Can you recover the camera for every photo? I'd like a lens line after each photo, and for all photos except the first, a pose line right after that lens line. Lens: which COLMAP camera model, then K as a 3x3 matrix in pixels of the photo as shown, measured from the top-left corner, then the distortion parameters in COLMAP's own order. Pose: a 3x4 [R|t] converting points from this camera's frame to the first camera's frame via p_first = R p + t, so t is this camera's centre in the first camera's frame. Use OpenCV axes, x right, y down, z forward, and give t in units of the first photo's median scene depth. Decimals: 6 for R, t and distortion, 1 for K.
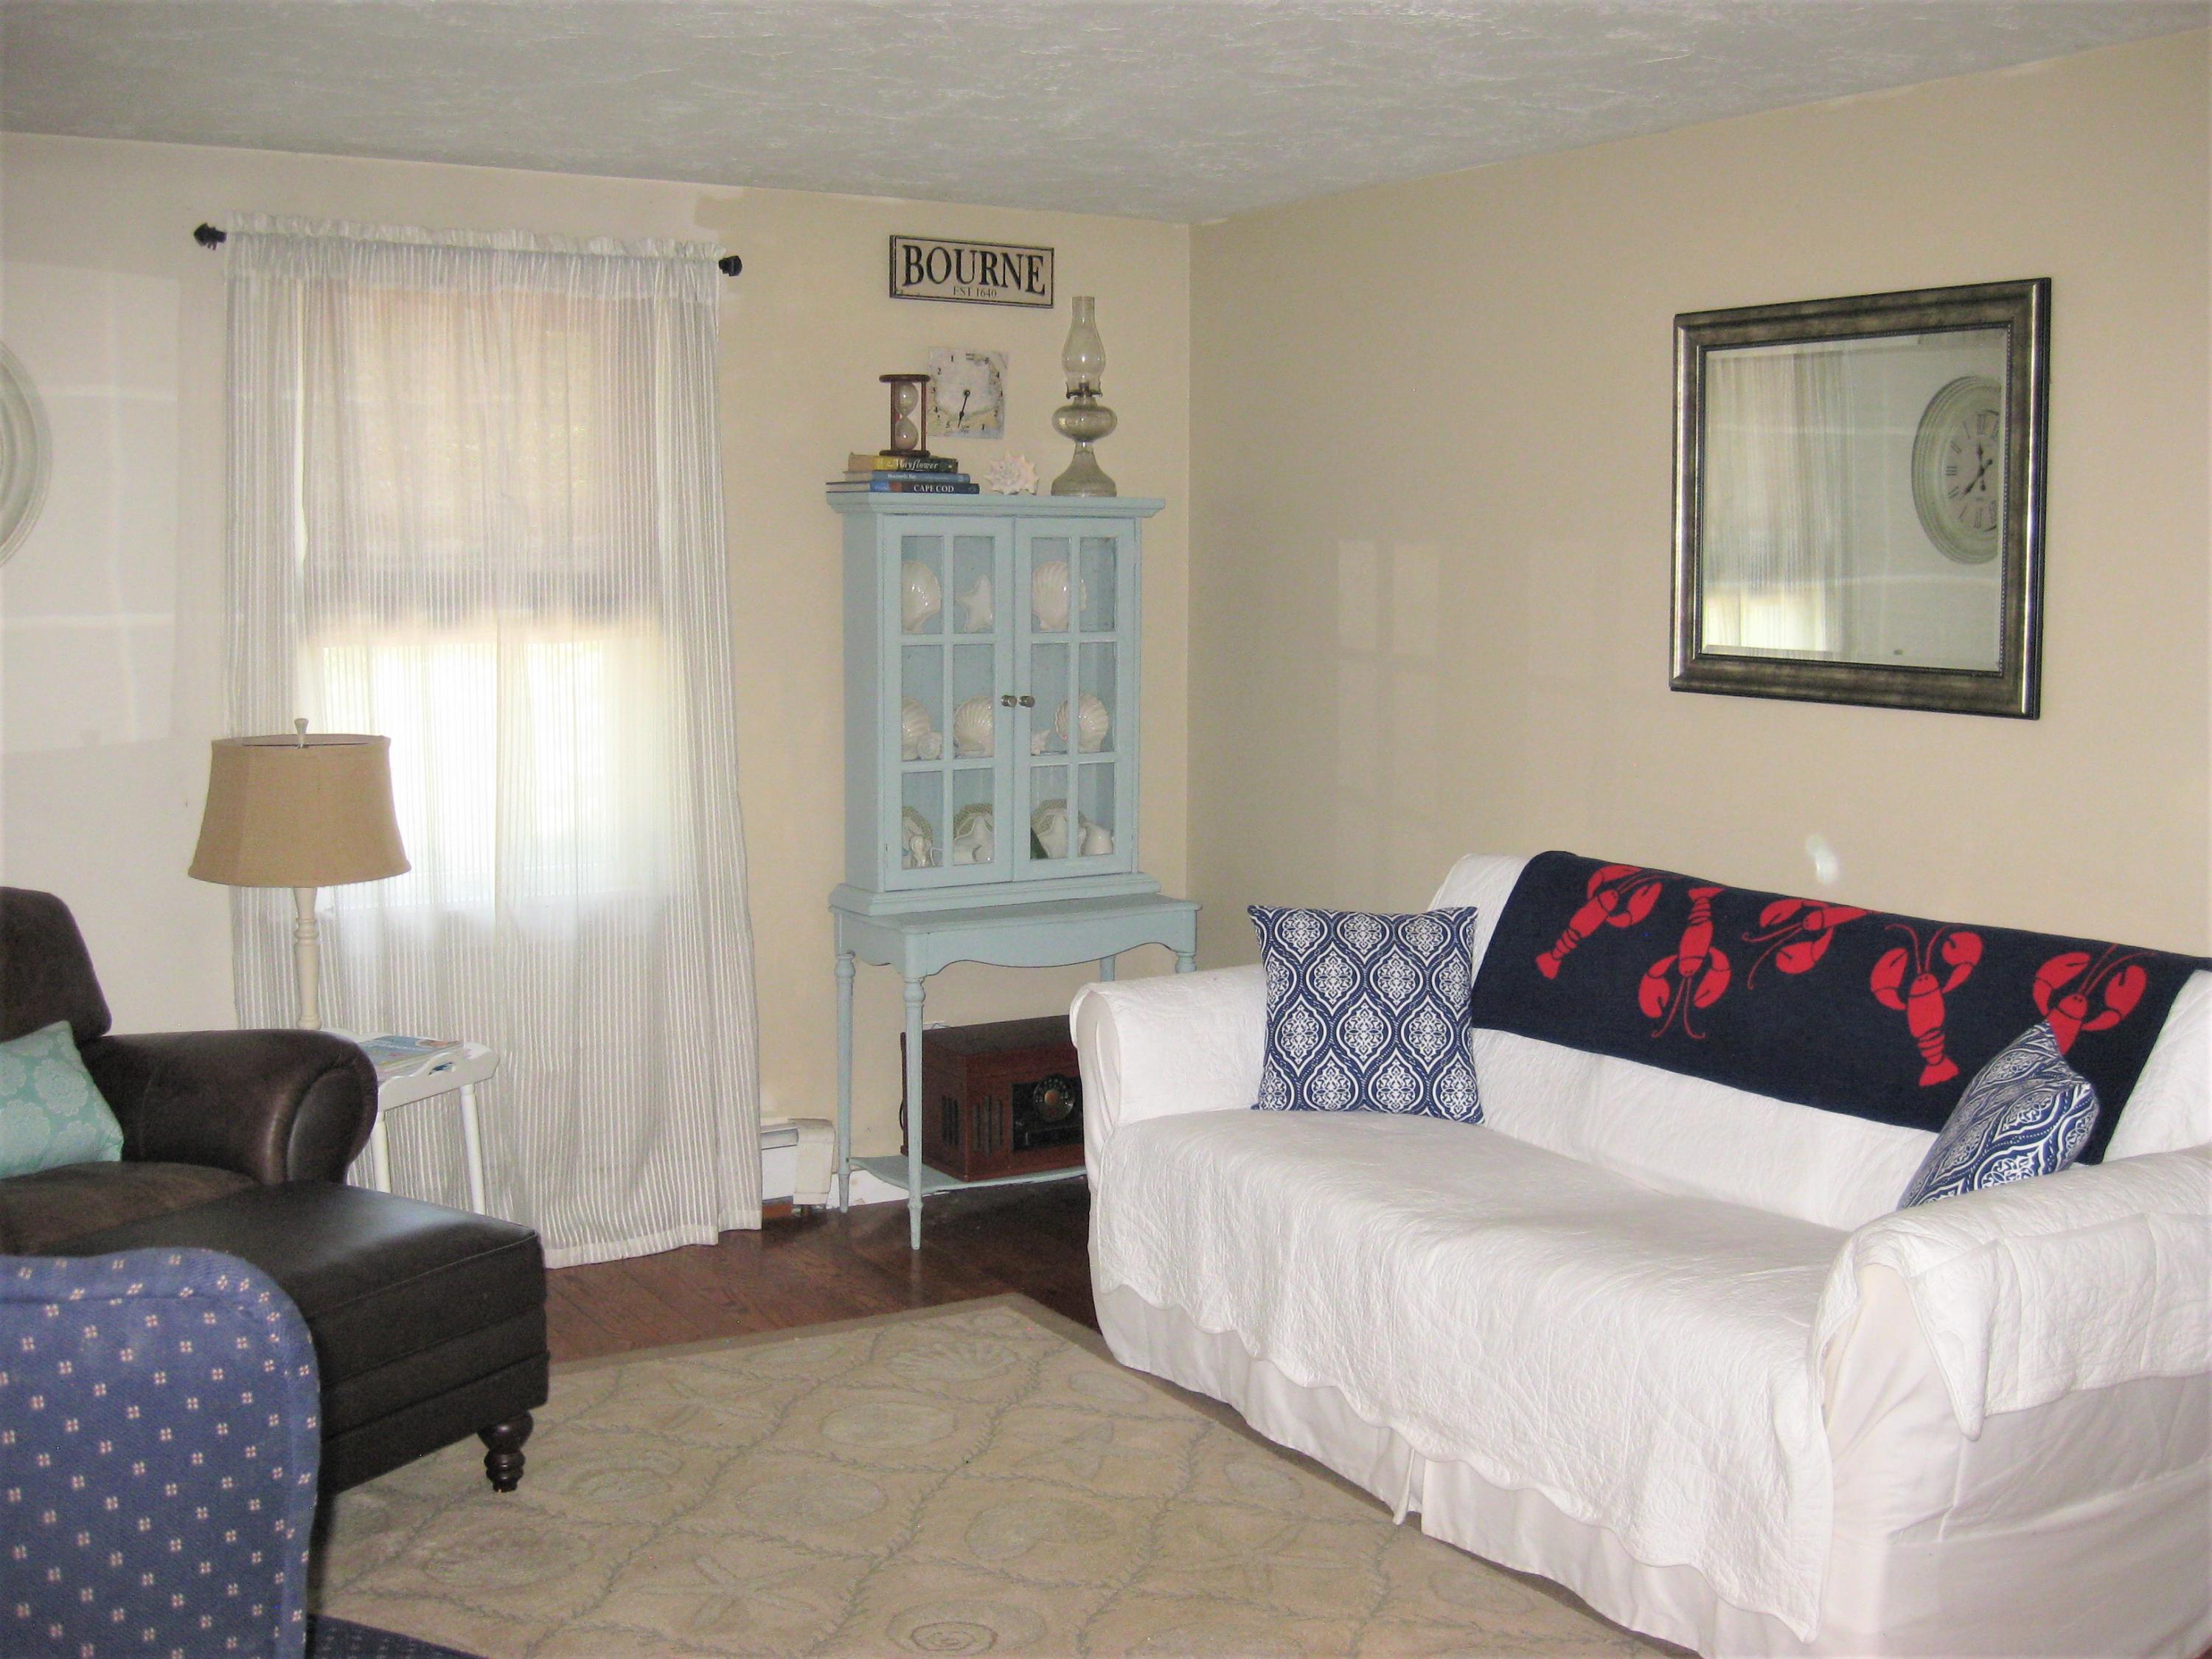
lens RADIAL K [[2475.1, 0, 1106.0], [0, 2475.1, 829.5], [0, 0, 1]] dist [-0.172607, 0.147431]
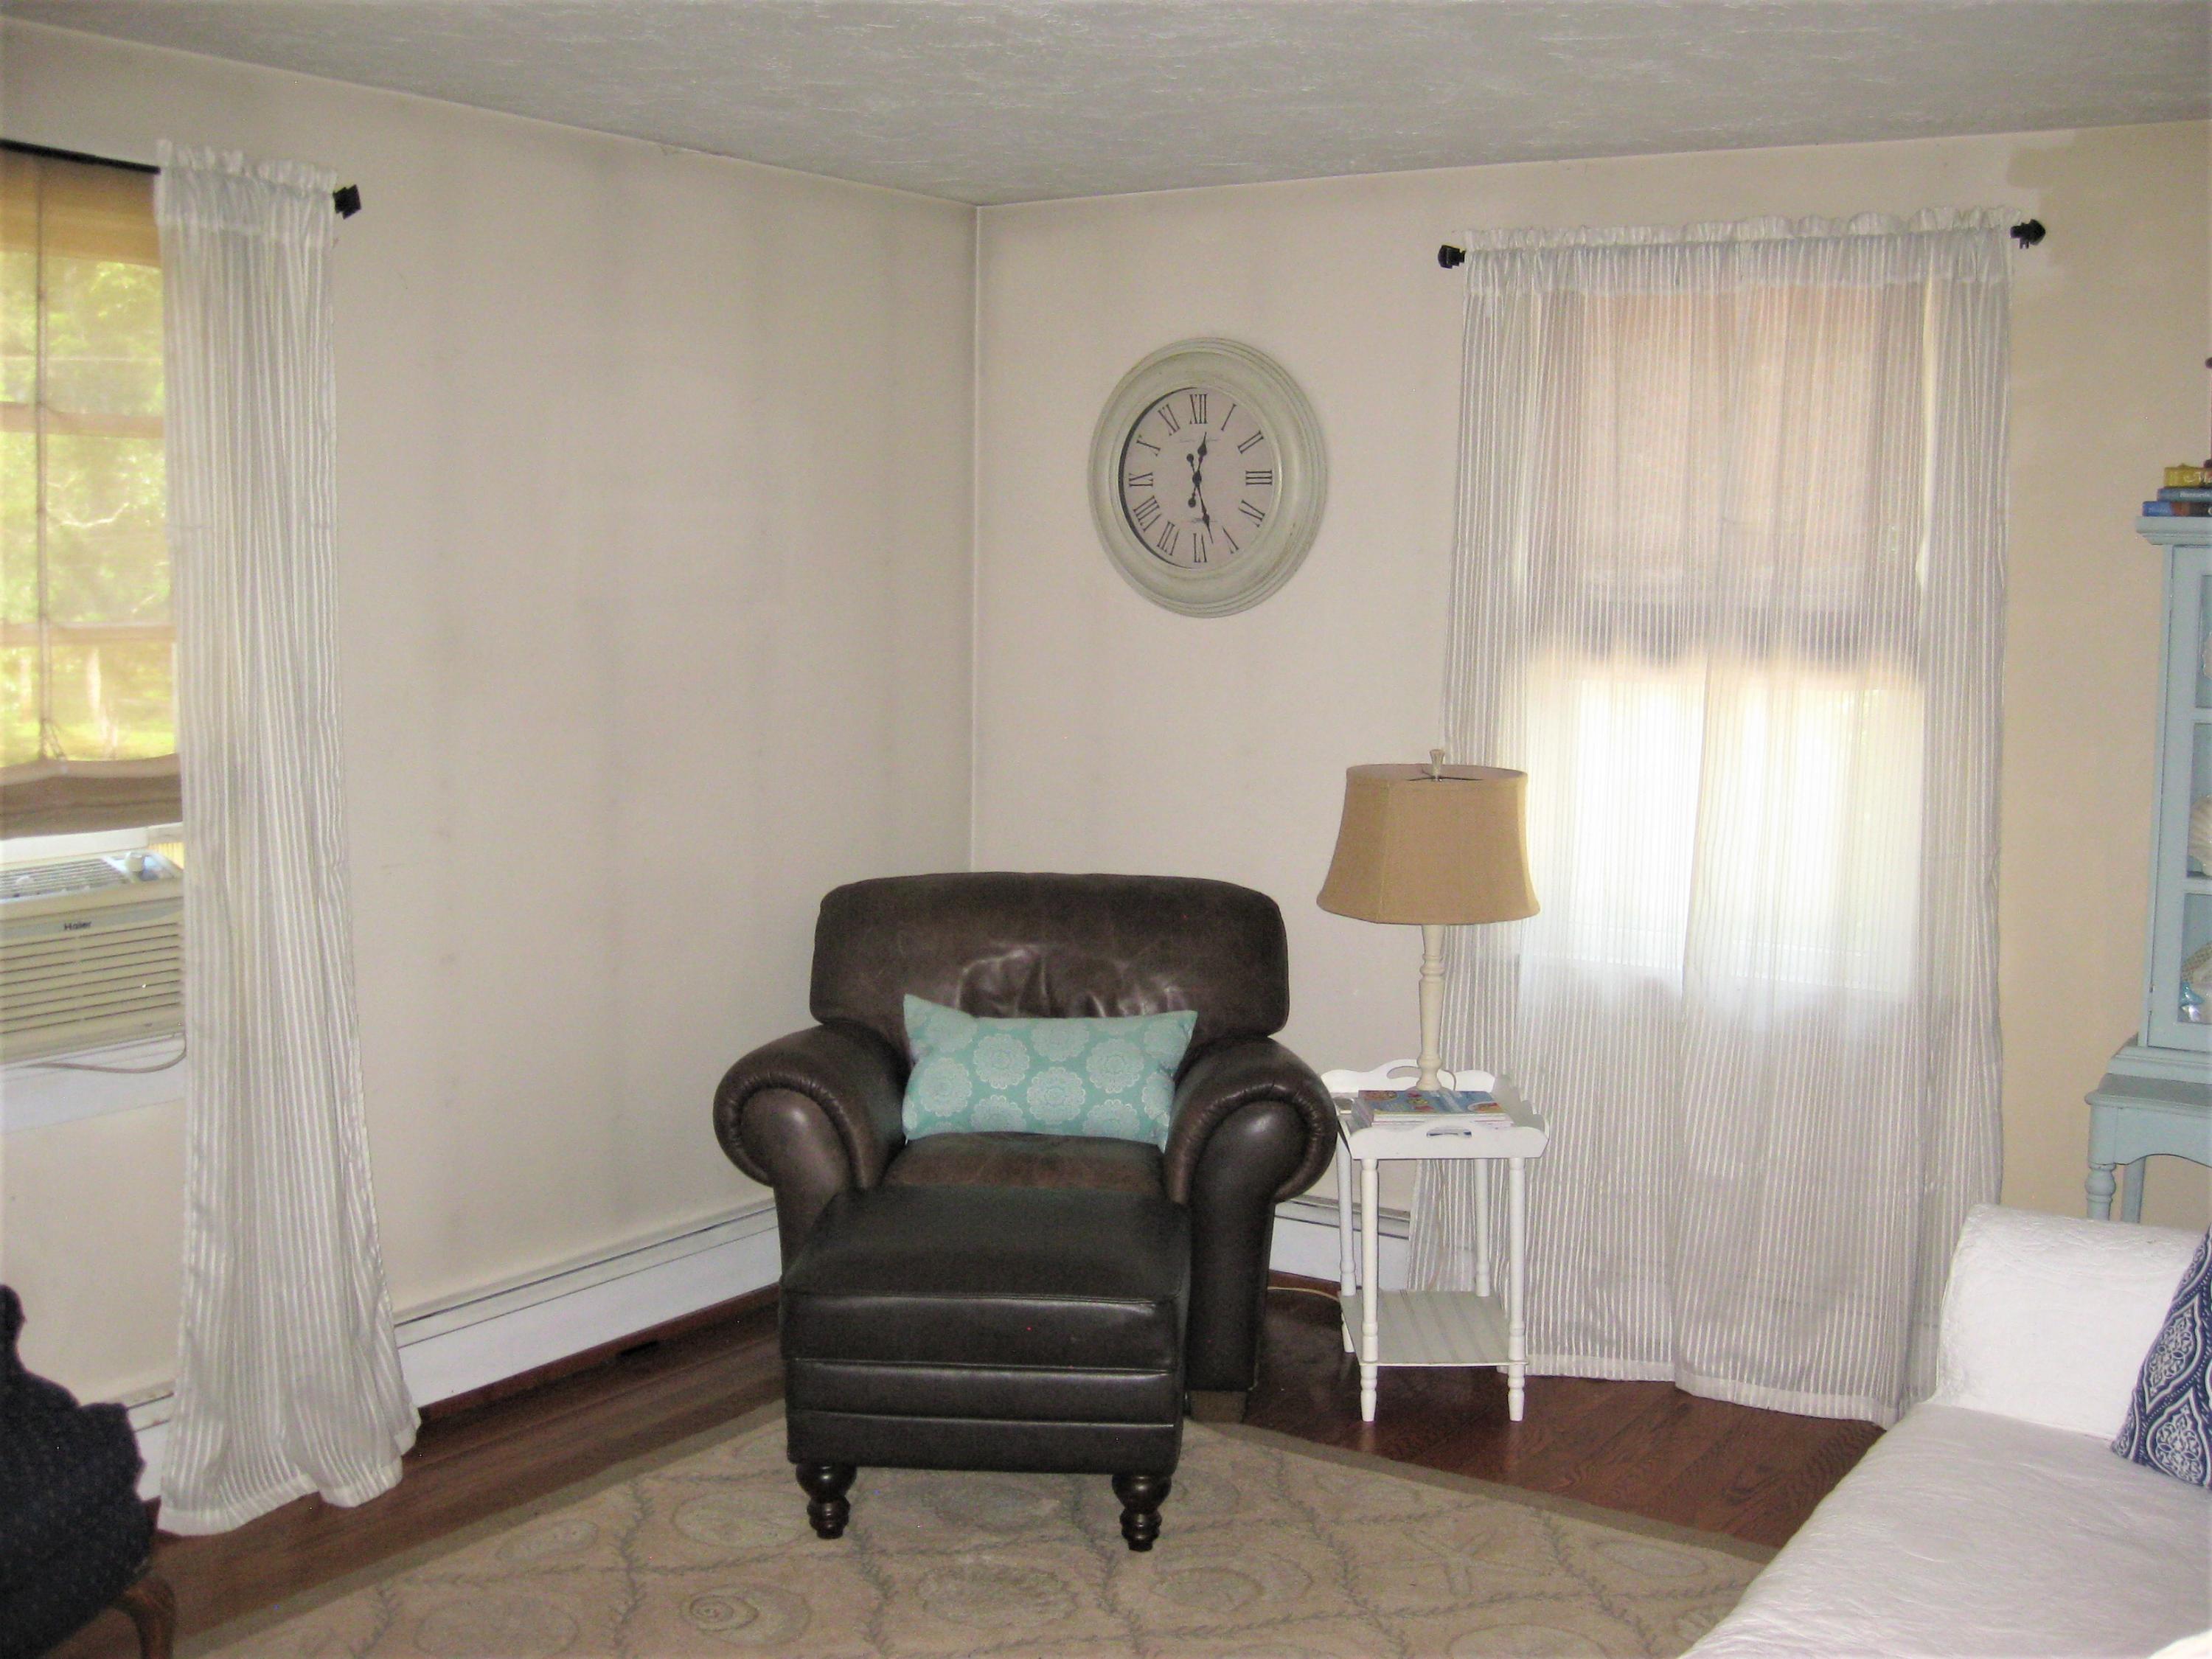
lens RADIAL K [[2475.1, 0, 1106.0], [0, 2475.1, 829.5], [0, 0, 1]] dist [-0.172607, 0.147431]
pose [[0.432498, 0.097581, -0.896339, 0.467602], [-0.110022, 0.992409, 0.054953, -0.050527], [0.894897, 0.074850, 0.439951, 0.428203]]
